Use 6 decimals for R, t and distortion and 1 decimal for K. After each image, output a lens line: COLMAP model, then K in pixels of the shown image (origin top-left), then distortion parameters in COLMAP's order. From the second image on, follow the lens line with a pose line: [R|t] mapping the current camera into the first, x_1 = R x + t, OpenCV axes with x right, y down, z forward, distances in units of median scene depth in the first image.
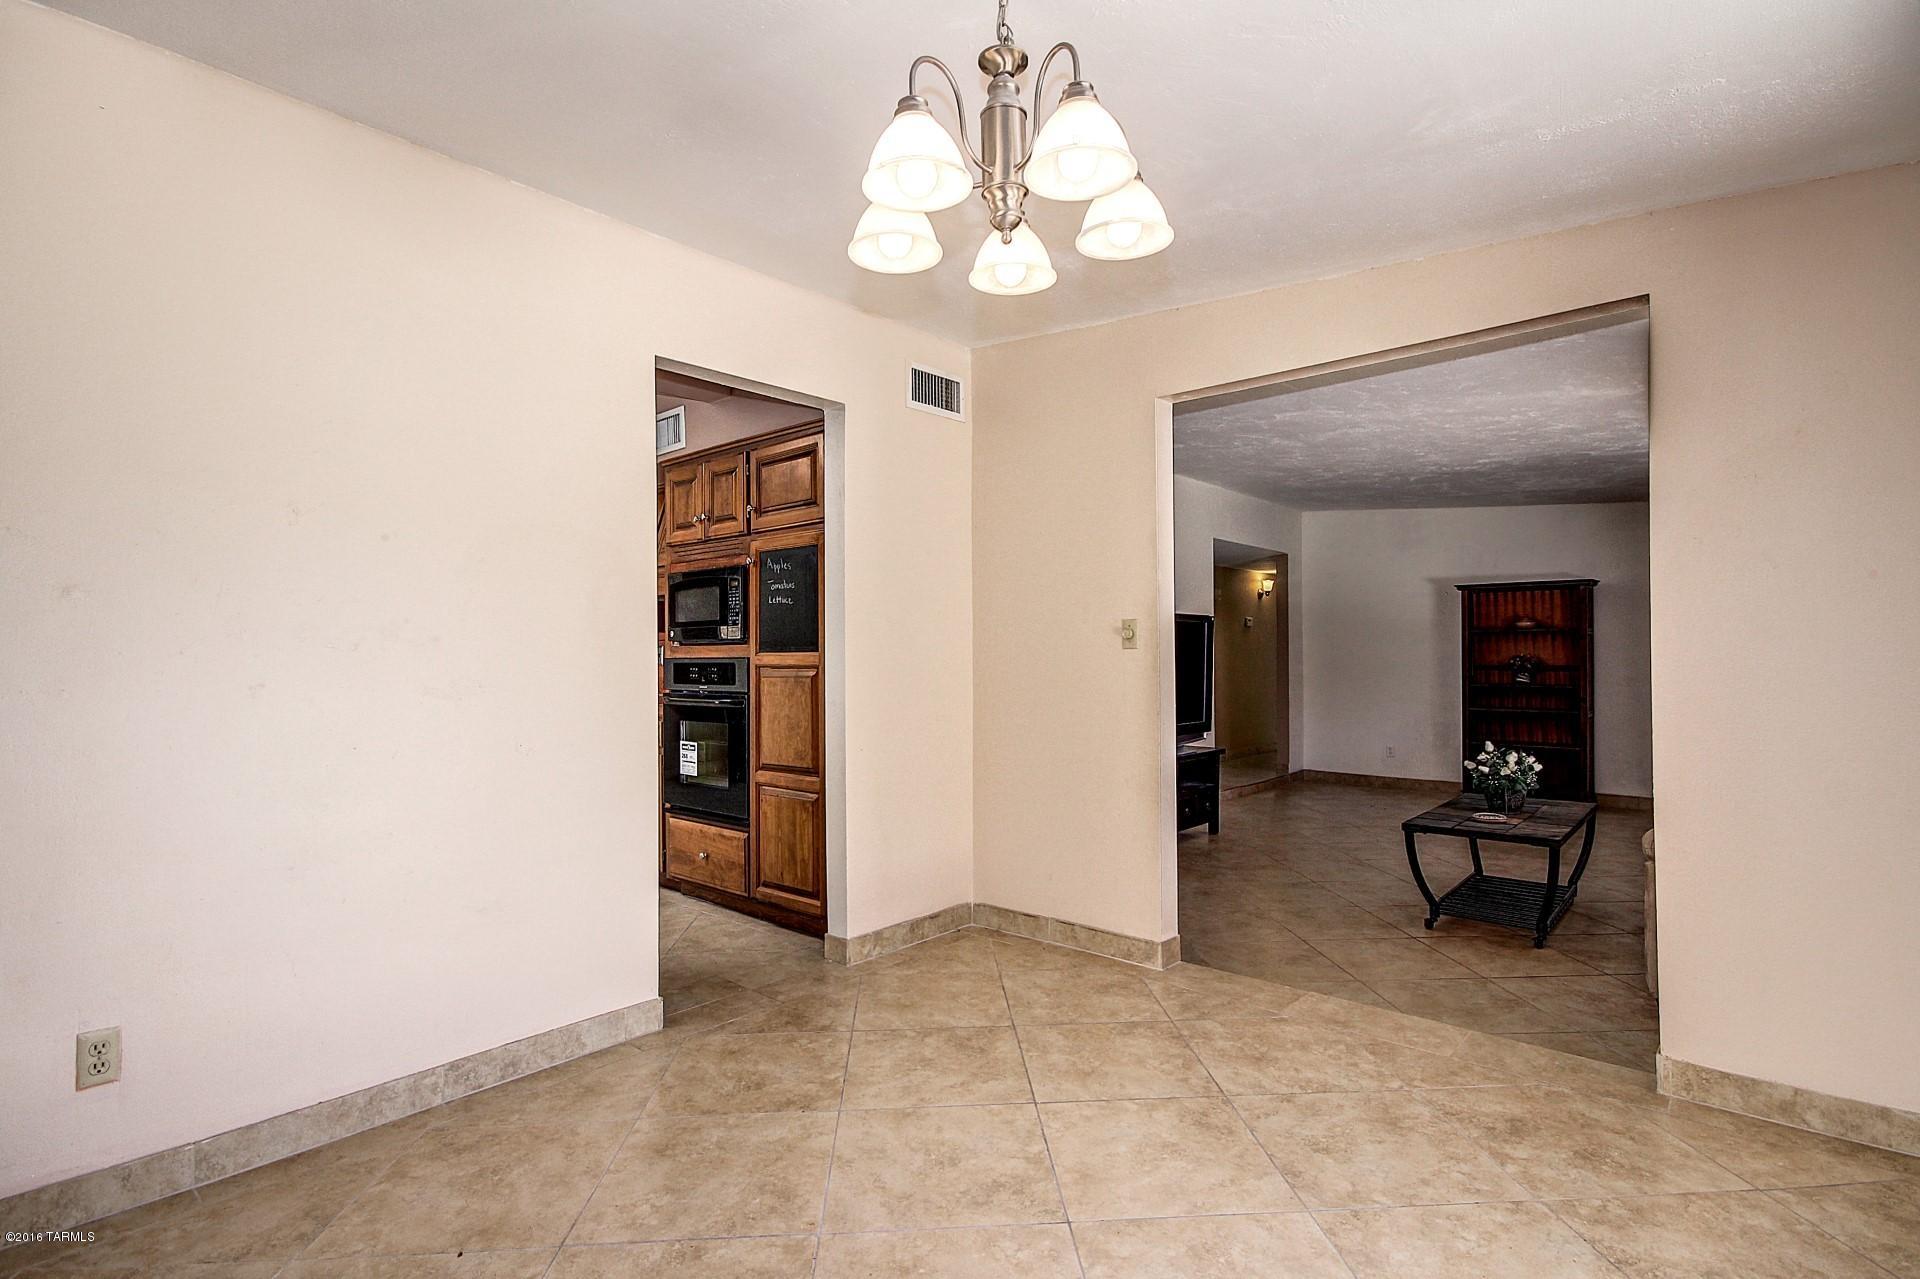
lens RADIAL K [[910.7, 0, 970.5], [0, 910.7, 647.4], [0, 0, 1]] dist [-0.000703, -0.000370]
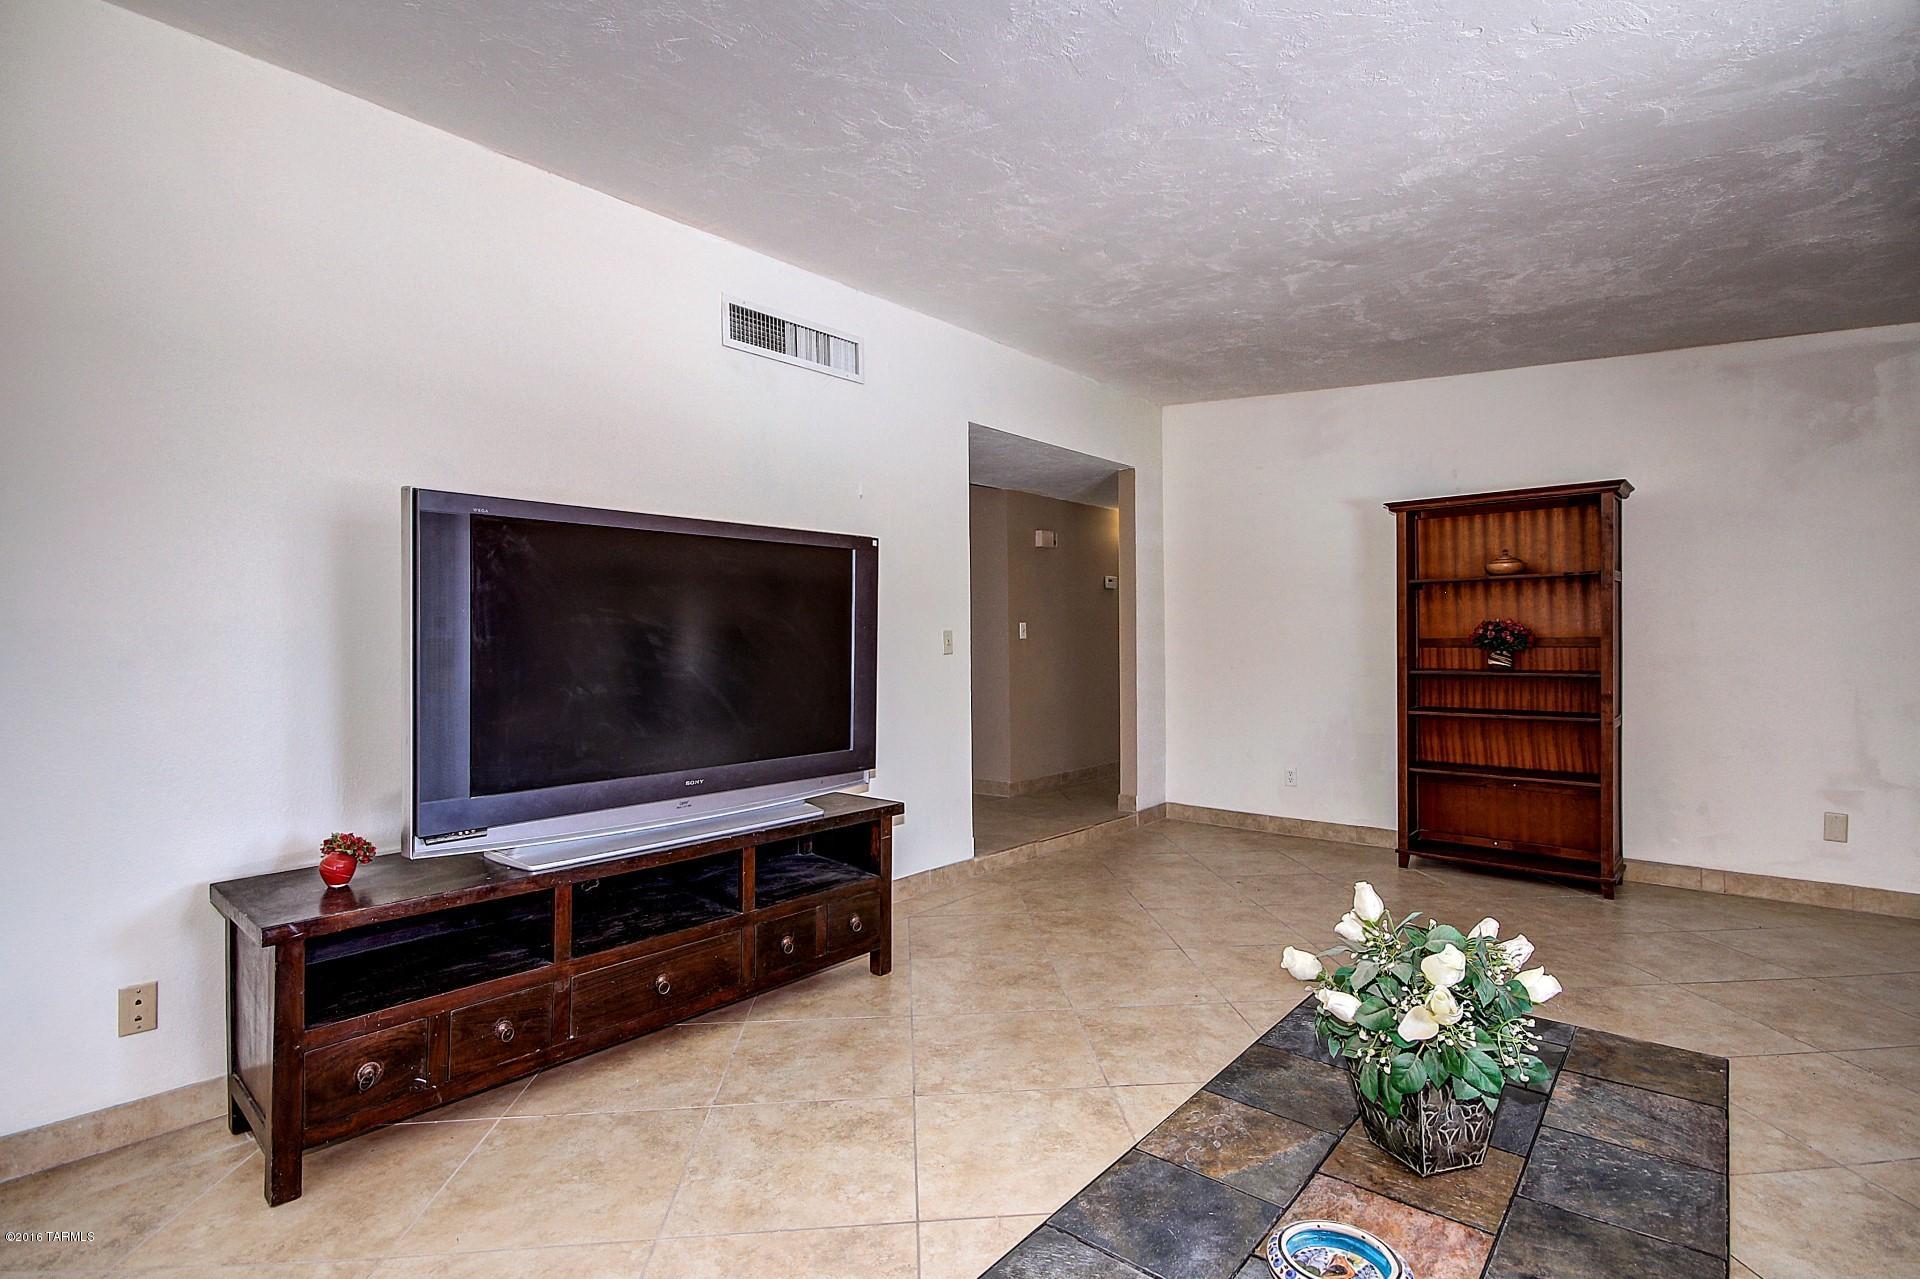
lens RADIAL K [[910.7, 0, 970.5], [0, 910.7, 647.4], [0, 0, 1]] dist [-0.000703, -0.000370]
pose [[0.999849, -0.004848, 0.016716, 0.481939], [0.004609, 0.999887, 0.014288, 0.029918], [-0.016784, -0.014209, 0.999758, 0.786917]]
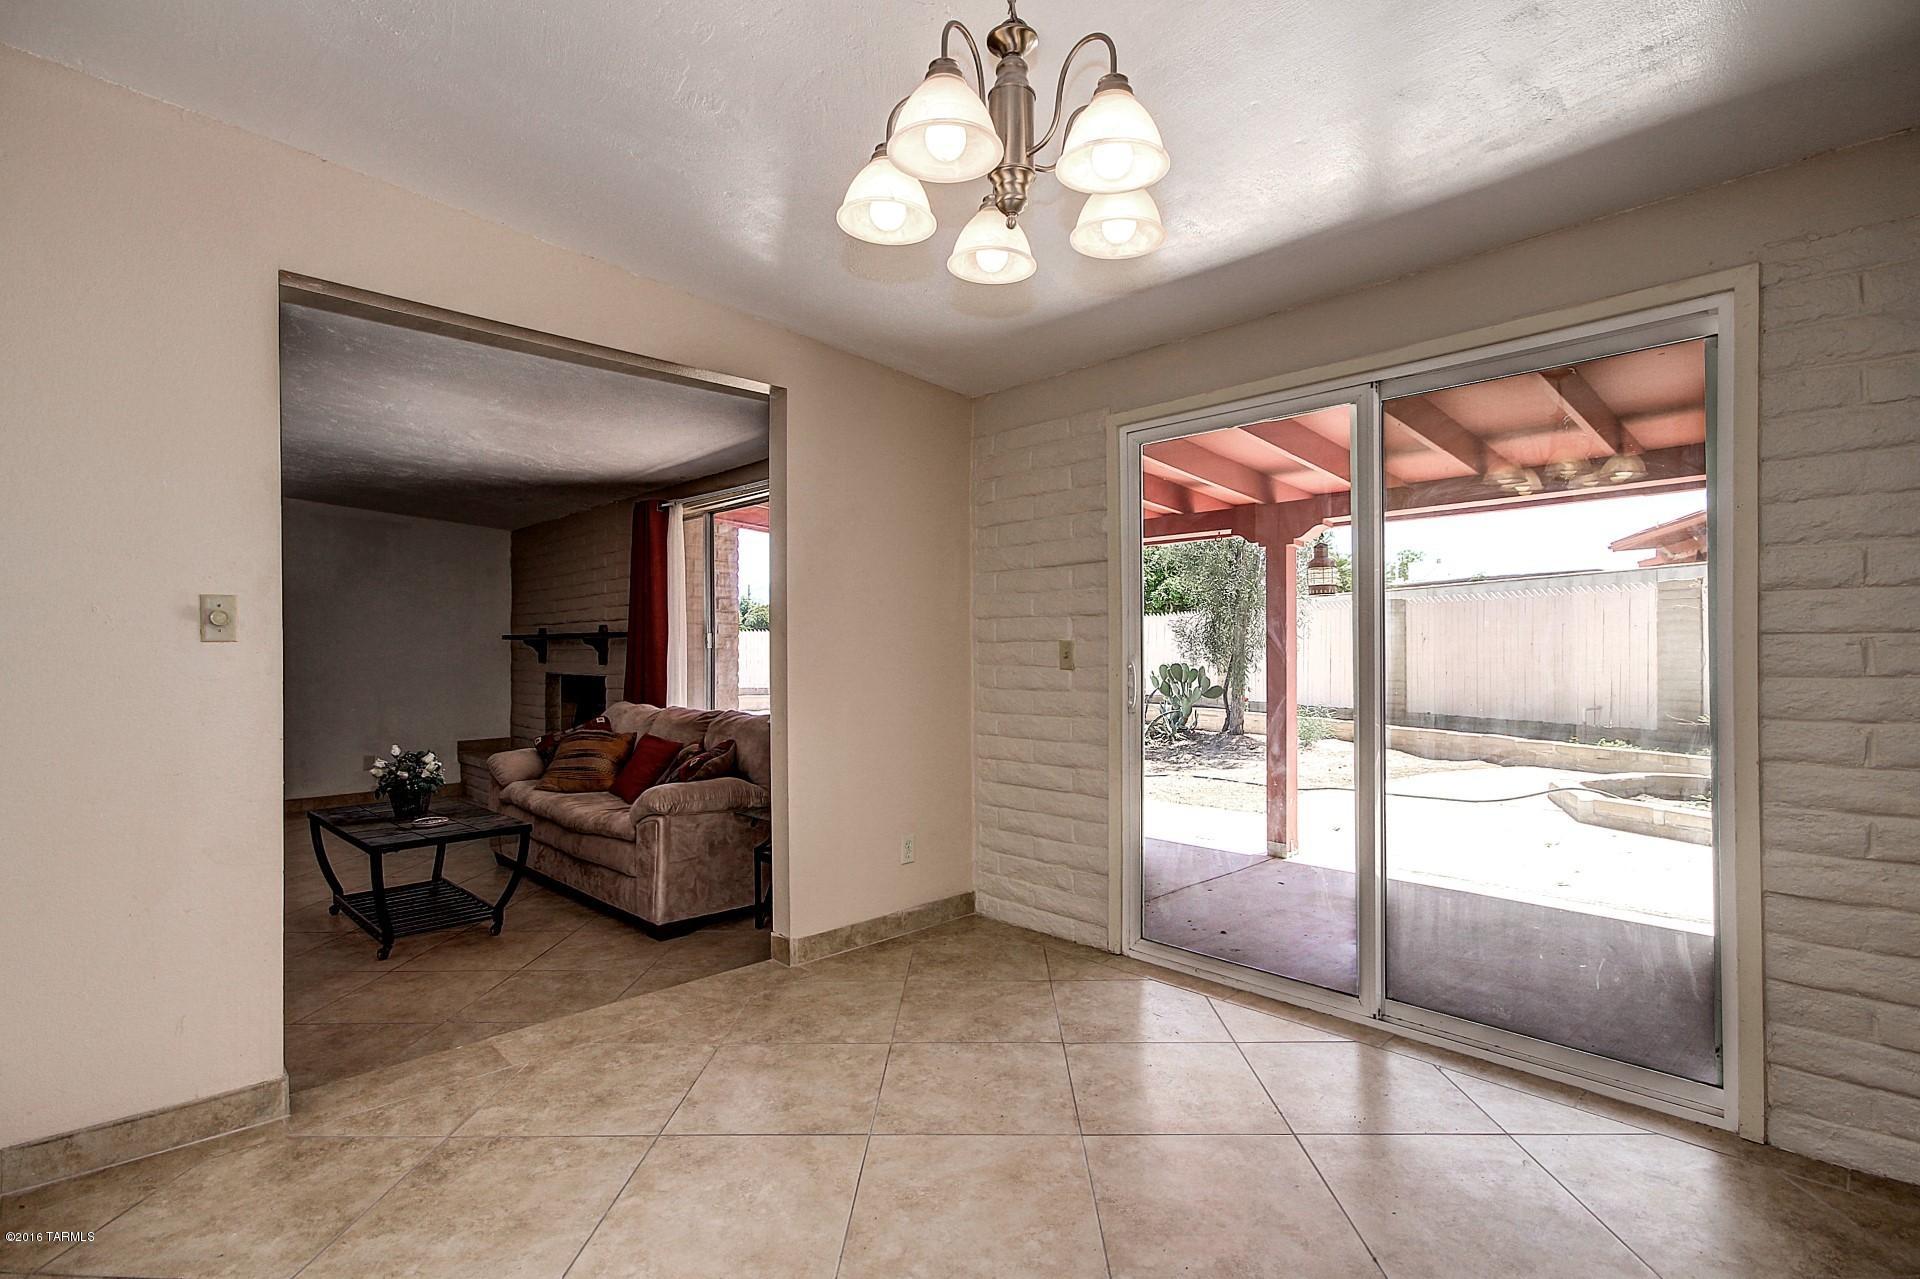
lens RADIAL K [[910.7, 0, 970.5], [0, 910.7, 647.4], [0, 0, 1]] dist [-0.000703, -0.000370]
pose [[0.079092, 0.006031, 0.996849, -0.350420], [-0.003609, 0.999977, -0.005764, 0.006080], [-0.996861, -0.003142, 0.079112, 0.360724]]
